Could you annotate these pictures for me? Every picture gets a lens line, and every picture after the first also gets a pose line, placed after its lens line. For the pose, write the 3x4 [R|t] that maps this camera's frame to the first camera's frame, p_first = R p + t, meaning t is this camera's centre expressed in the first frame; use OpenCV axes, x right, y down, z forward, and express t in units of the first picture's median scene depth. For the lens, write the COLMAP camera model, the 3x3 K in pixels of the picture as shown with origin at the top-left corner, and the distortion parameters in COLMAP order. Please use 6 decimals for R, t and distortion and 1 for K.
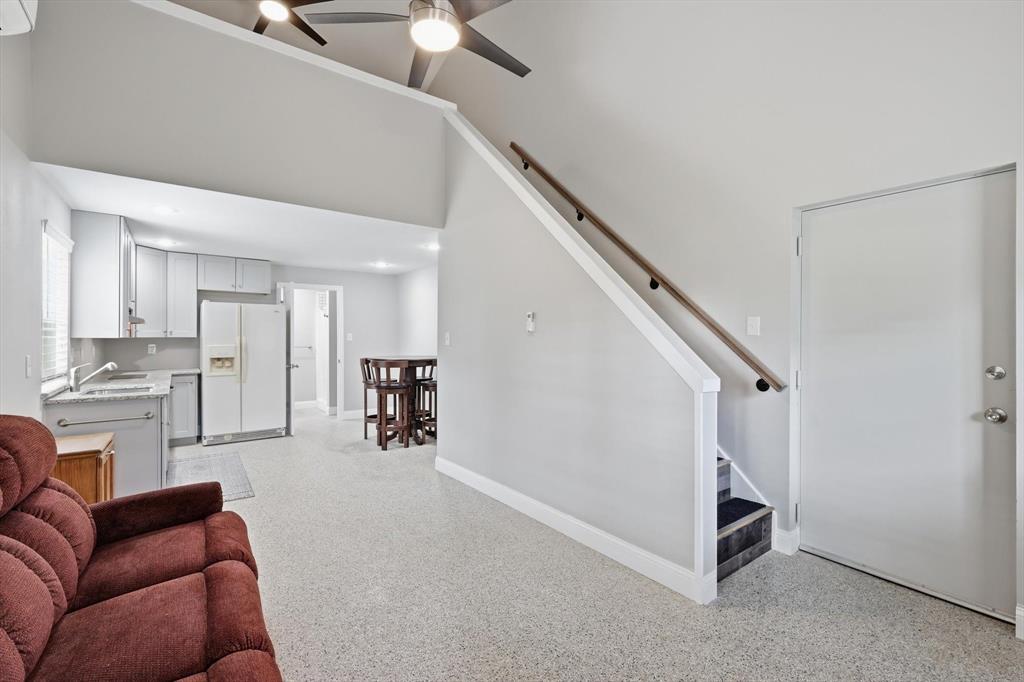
lens RADIAL K [[450.8, 0, 511.7], [0, 450.8, 336.5], [0, 0, 1]] dist [0.004703, 0.001393]
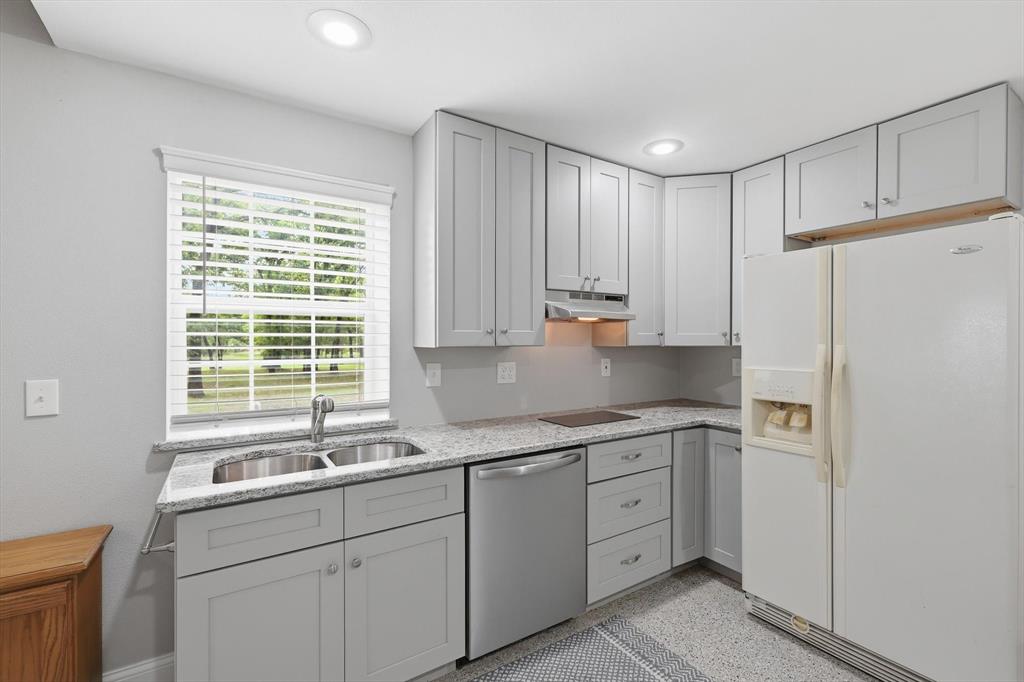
lens RADIAL K [[450.8, 0, 512.8], [0, 450.8, 342.1], [0, 0, 1]] dist [0.004703, 0.001393]
pose [[-0.067718, -0.001500, -0.997703, -0.252913], [-0.003637, 0.999993, -0.001256, -0.000942], [0.997698, 0.003544, -0.067723, 0.795192]]
